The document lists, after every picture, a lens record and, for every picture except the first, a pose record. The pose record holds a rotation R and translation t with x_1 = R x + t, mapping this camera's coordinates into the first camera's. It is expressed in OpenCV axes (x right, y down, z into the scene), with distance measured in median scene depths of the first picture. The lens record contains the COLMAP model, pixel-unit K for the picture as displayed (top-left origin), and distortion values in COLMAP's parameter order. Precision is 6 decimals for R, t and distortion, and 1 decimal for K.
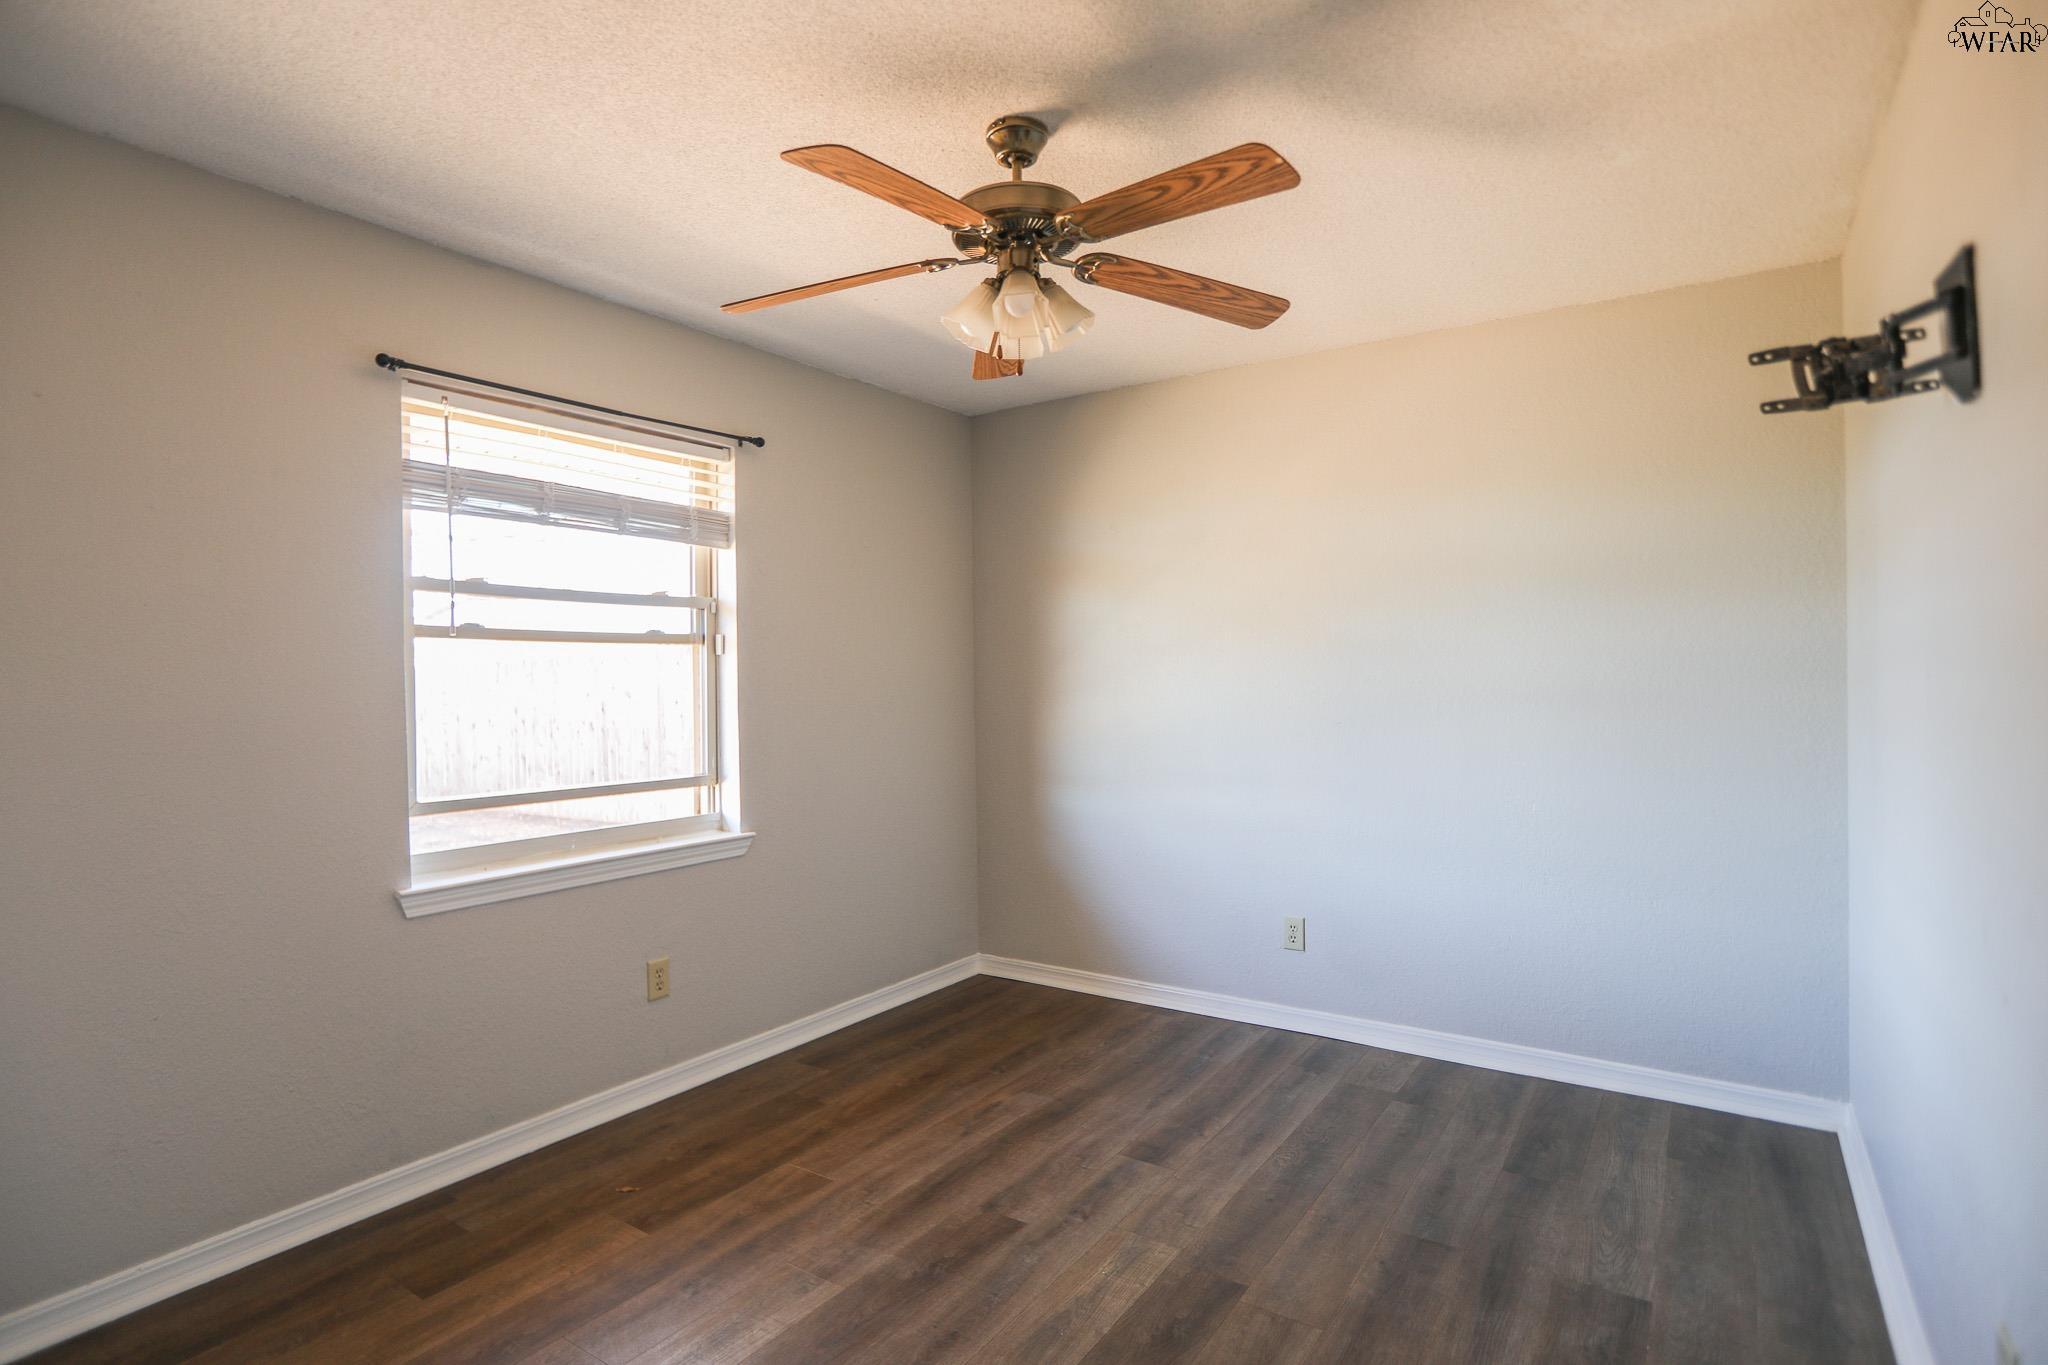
lens RADIAL K [[1068.9, 0, 1024.0], [0, 1068.9, 682.5], [0, 0, 1]] dist [-0.001750, 0.000083]
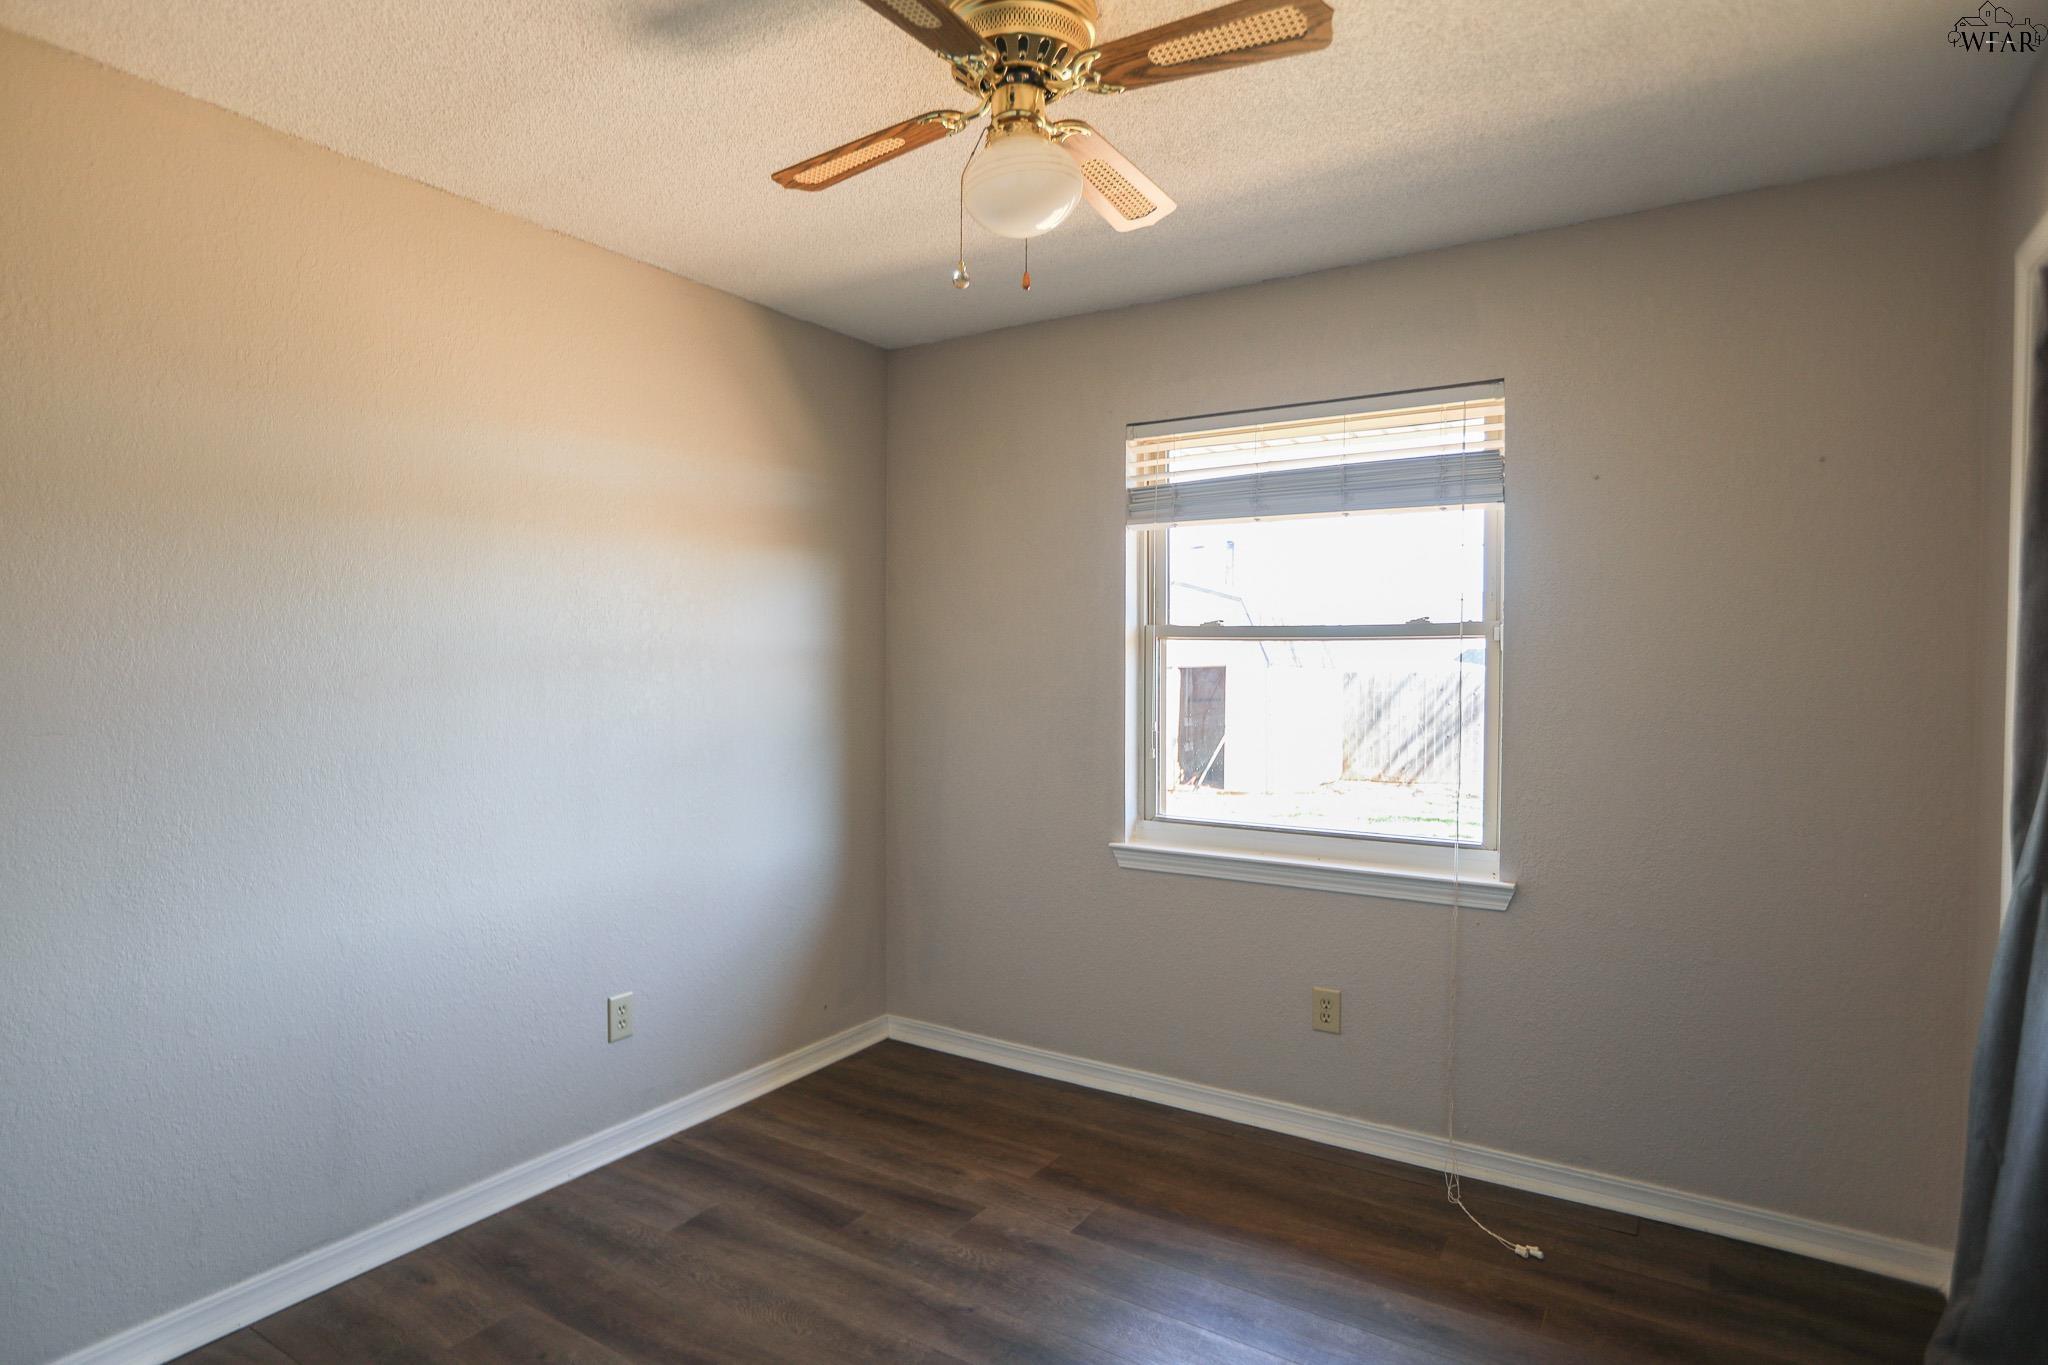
lens RADIAL K [[1118.4, 0, 1024.0], [0, 1118.4, 682.5], [0, 0, 1]] dist [-0.001075, -0.000038]
pose [[0.013788, 0.043292, -0.998967, 0.690544], [0.004510, 0.999049, 0.043357, -0.047336], [0.999895, -0.005103, 0.013579, 0.872746]]
